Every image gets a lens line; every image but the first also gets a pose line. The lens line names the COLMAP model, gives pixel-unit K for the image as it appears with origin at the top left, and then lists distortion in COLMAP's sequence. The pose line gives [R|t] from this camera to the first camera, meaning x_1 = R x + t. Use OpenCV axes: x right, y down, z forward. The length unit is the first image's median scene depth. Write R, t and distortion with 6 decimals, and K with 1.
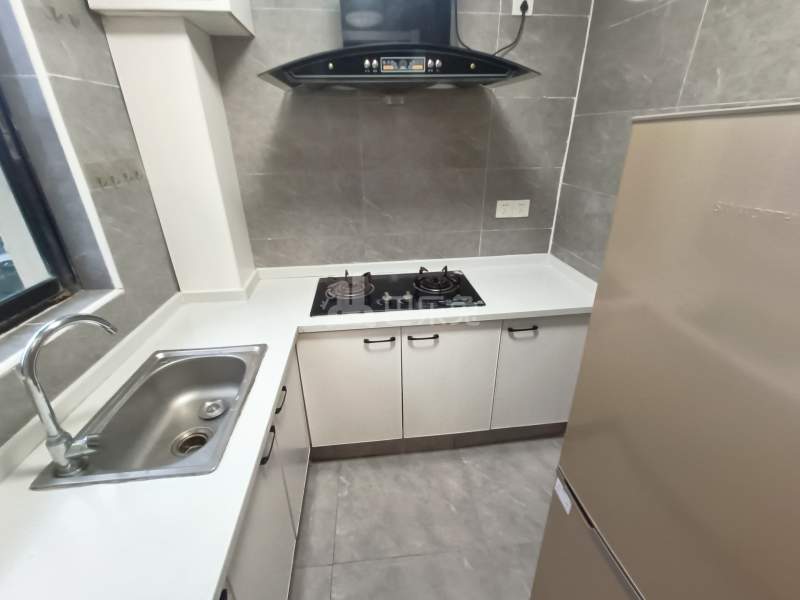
lens RADIAL K [[358.6, 0, 395.5], [0, 358.6, 299.8], [0, 0, 1]] dist [0.004301, 0.000211]
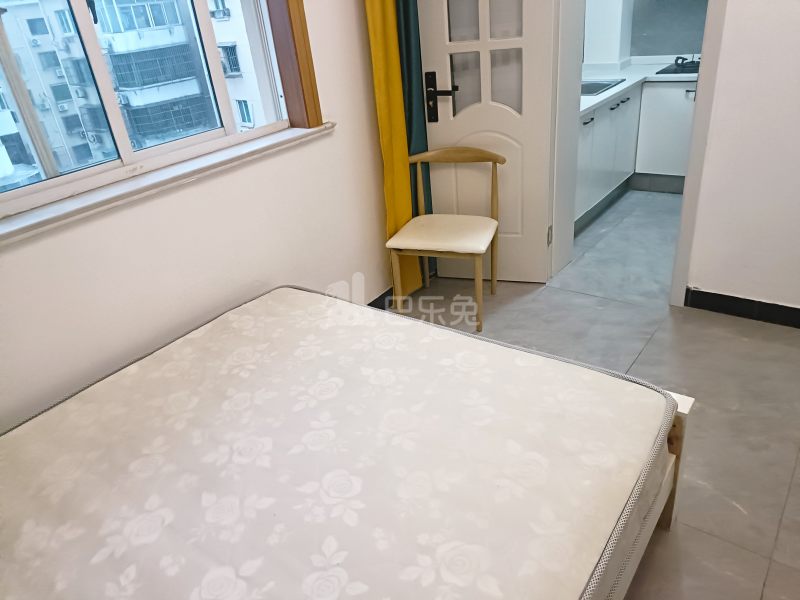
lens RADIAL K [[587.8, 0, 391.4], [0, 587.8, 286.4], [0, 0, 1]] dist [0.057199, -0.054490]
pose [[0.722783, 0.246915, -0.645459, 0.819804], [-0.204332, 0.968589, 0.141716, 0.787658], [0.660177, 0.029458, 0.750532, -1.669688]]
